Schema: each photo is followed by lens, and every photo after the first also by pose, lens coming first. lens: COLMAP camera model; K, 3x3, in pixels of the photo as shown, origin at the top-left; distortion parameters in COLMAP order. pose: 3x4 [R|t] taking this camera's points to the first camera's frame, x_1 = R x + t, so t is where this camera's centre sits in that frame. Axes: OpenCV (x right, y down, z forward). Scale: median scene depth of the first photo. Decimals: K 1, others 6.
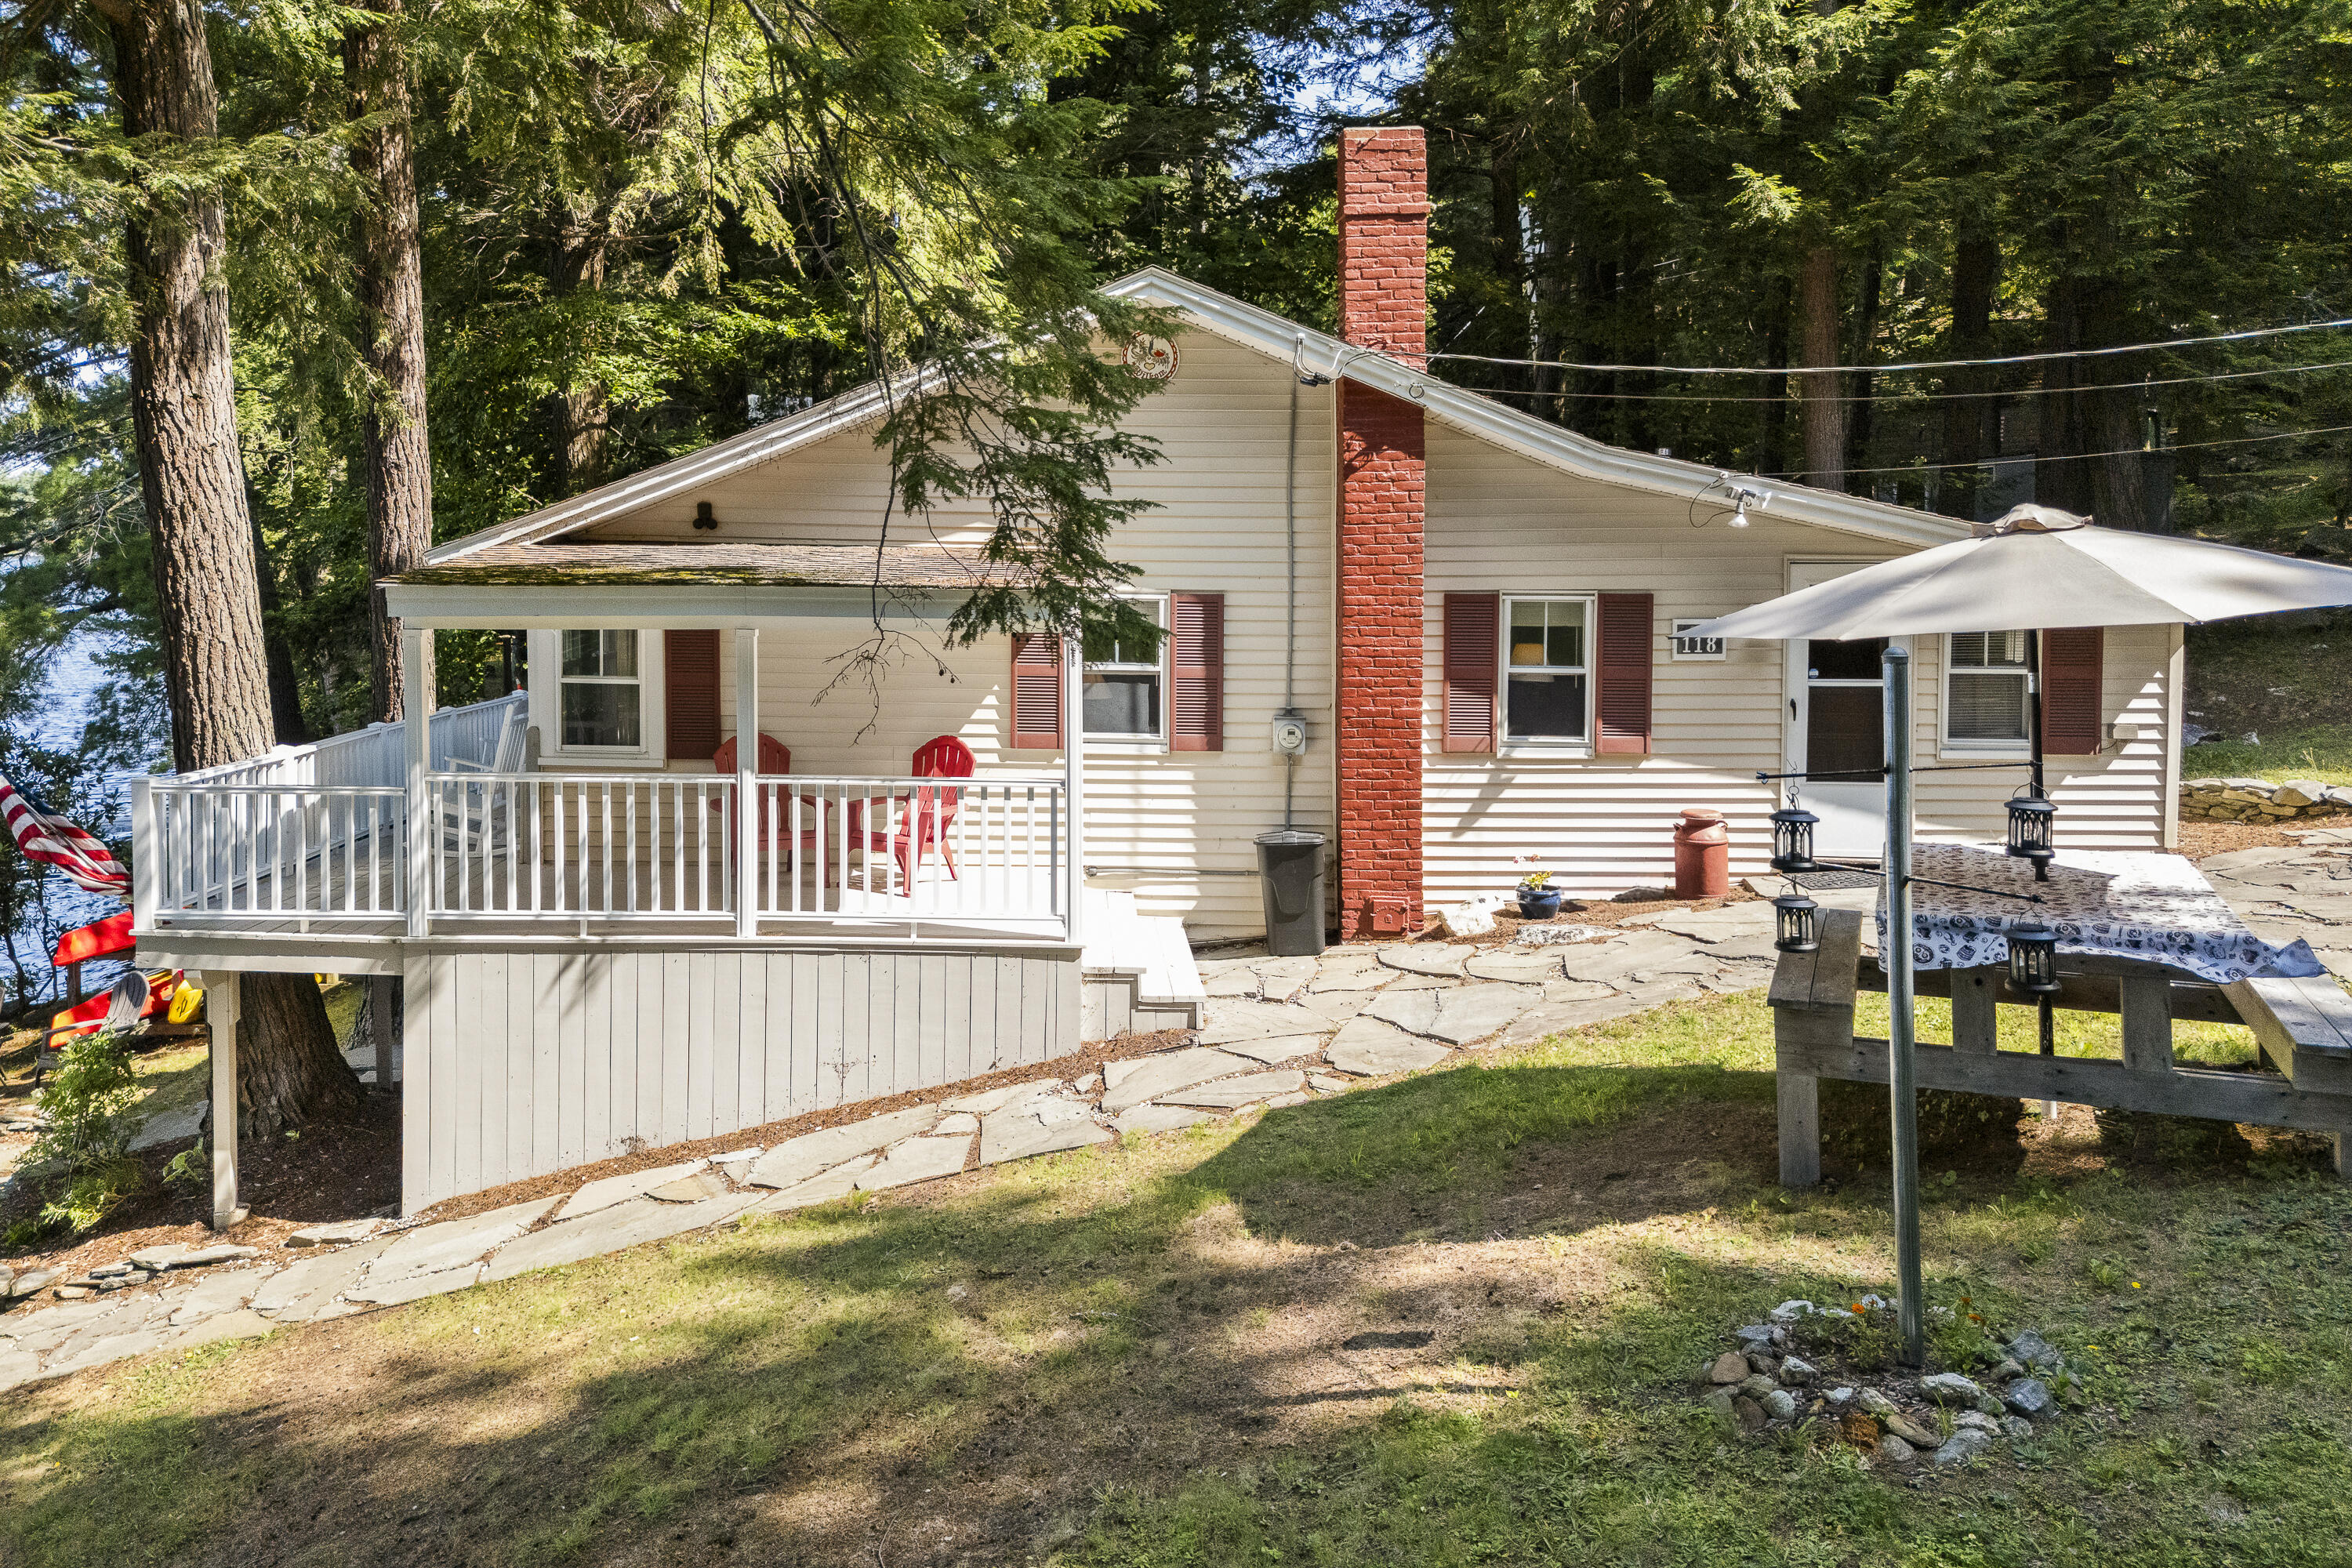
lens RADIAL K [[1820.8, 0, 1174.4], [0, 1820.8, 638.6], [0, 0, 1]] dist [0.017243, -0.001972]
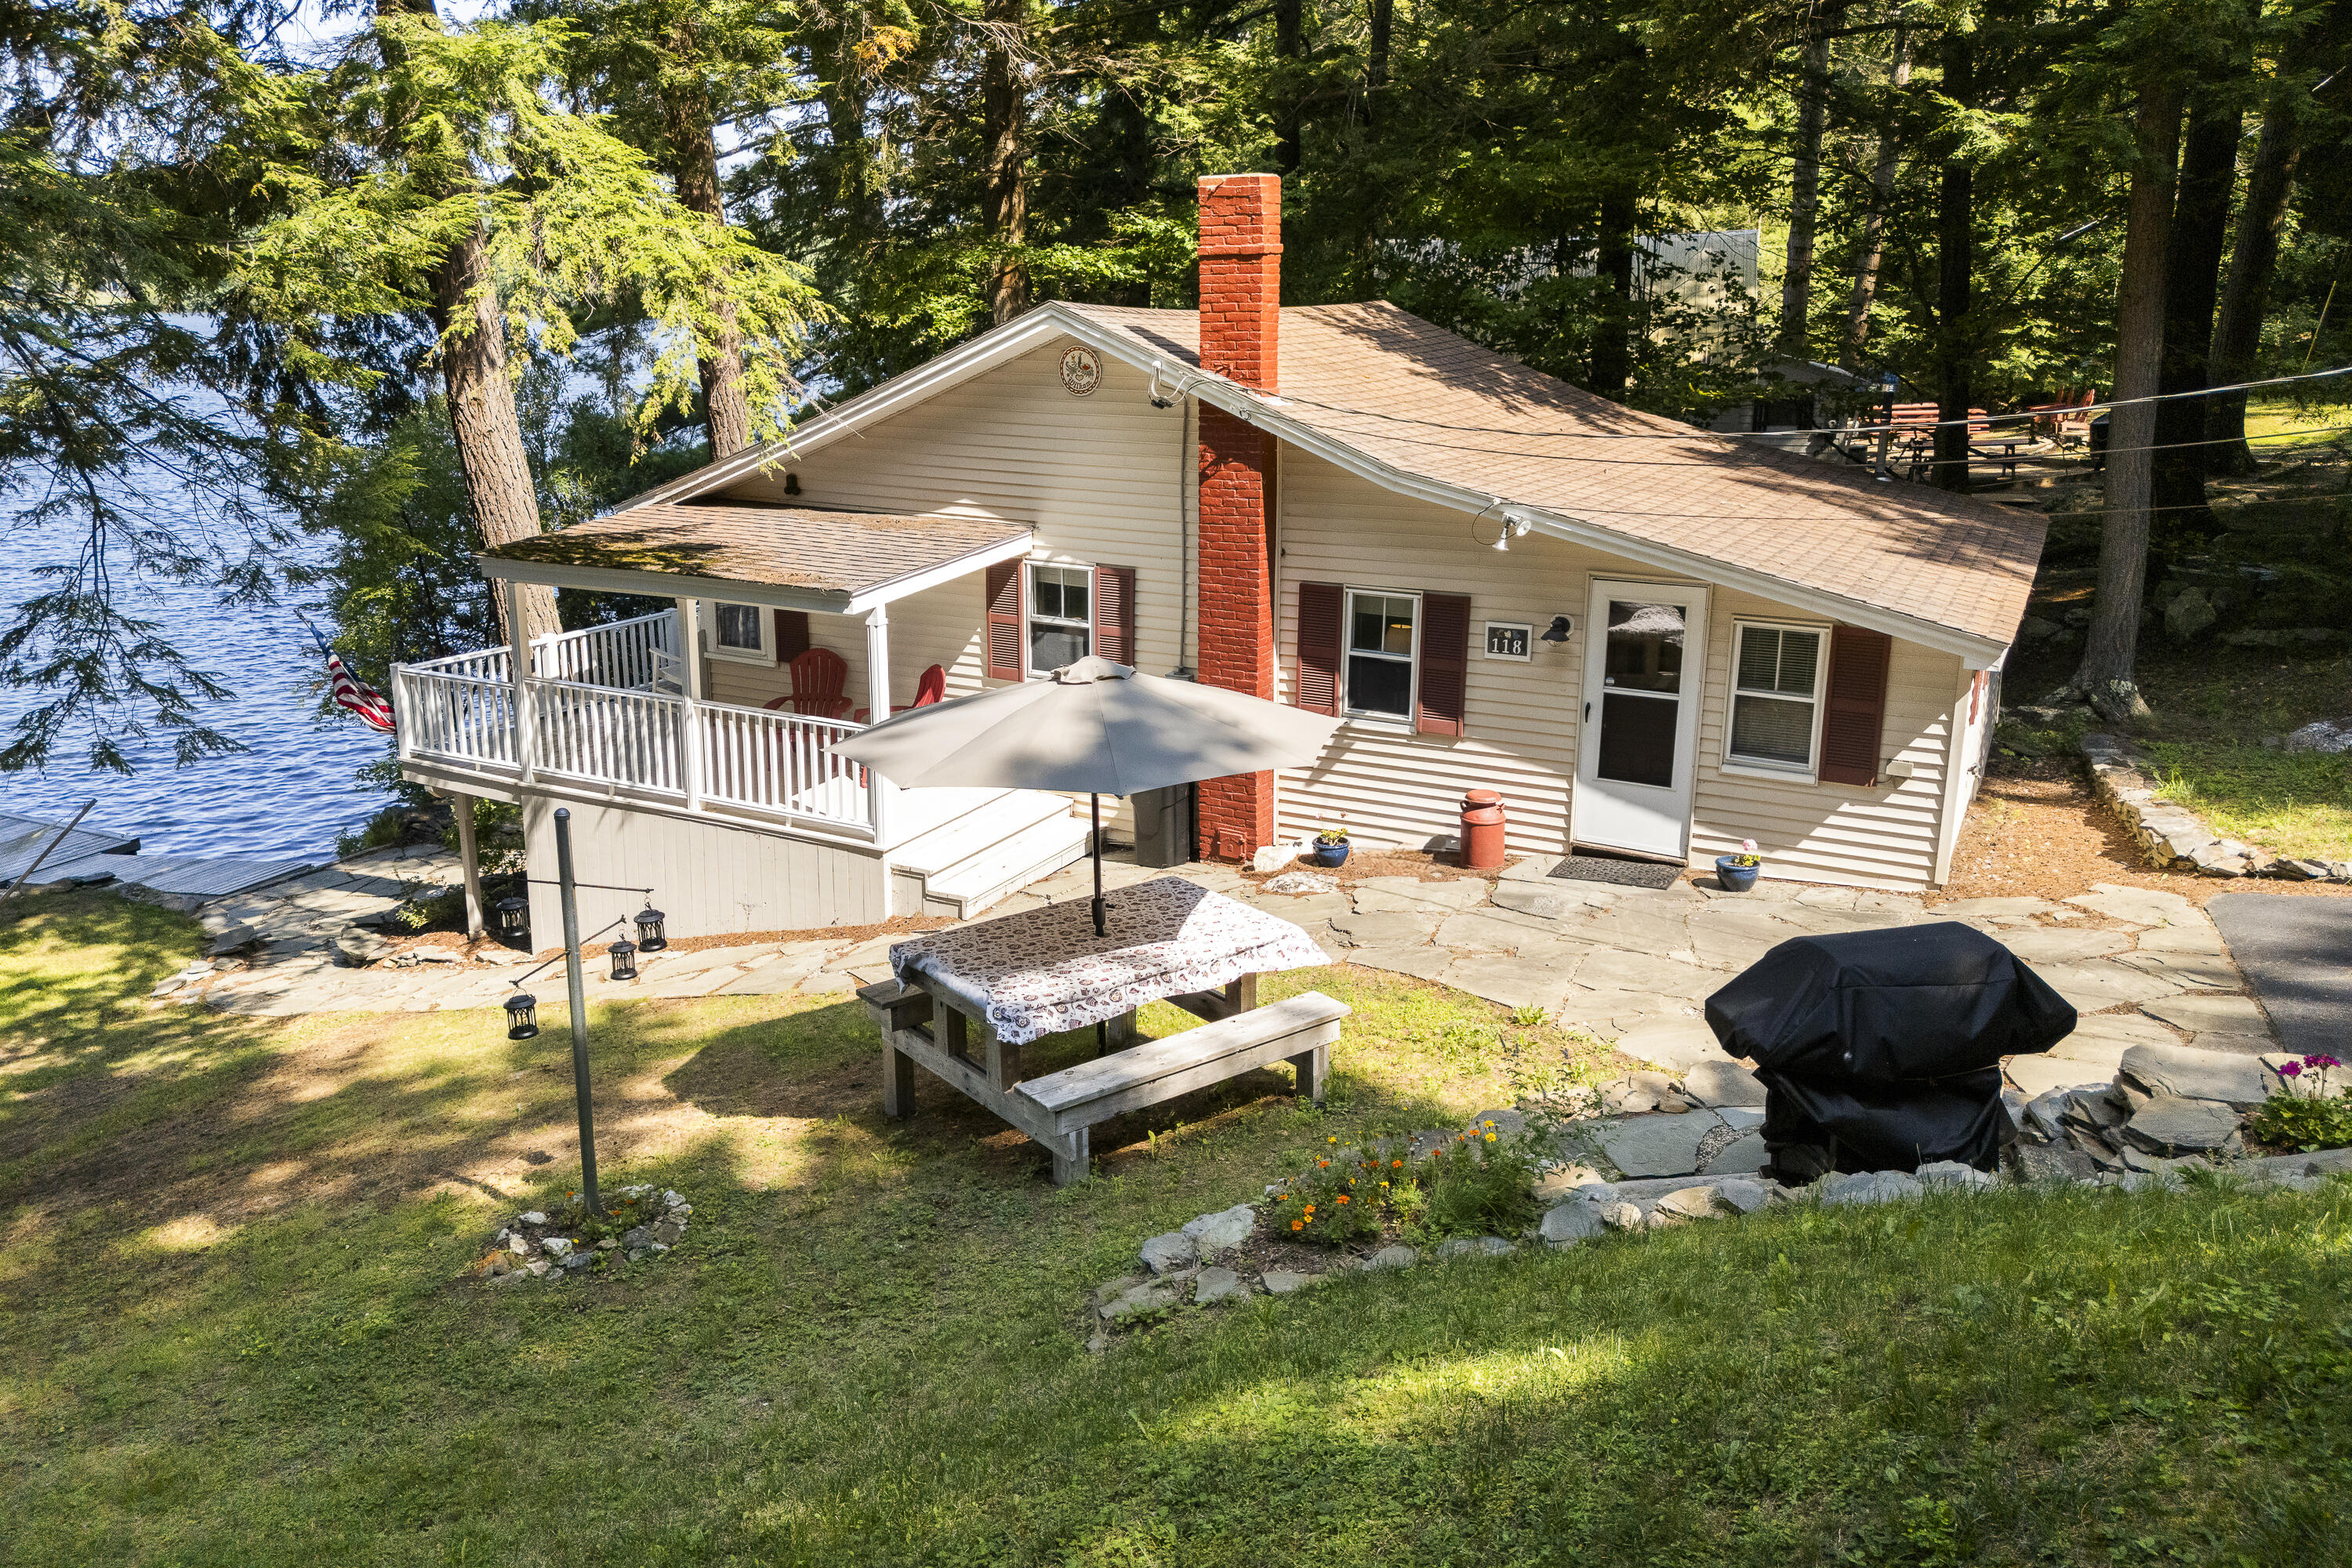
lens RADIAL K [[1720.8, 0, 1176.0], [0, 1720.8, 784.0], [0, 0, 1]] dist [-0.002415, -0.001272]
pose [[0.894434, 0.123243, -0.429882, 0.570170], [-0.029957, 0.975629, 0.217372, -0.136951], [0.446195, -0.181547, 0.876328, -0.023090]]
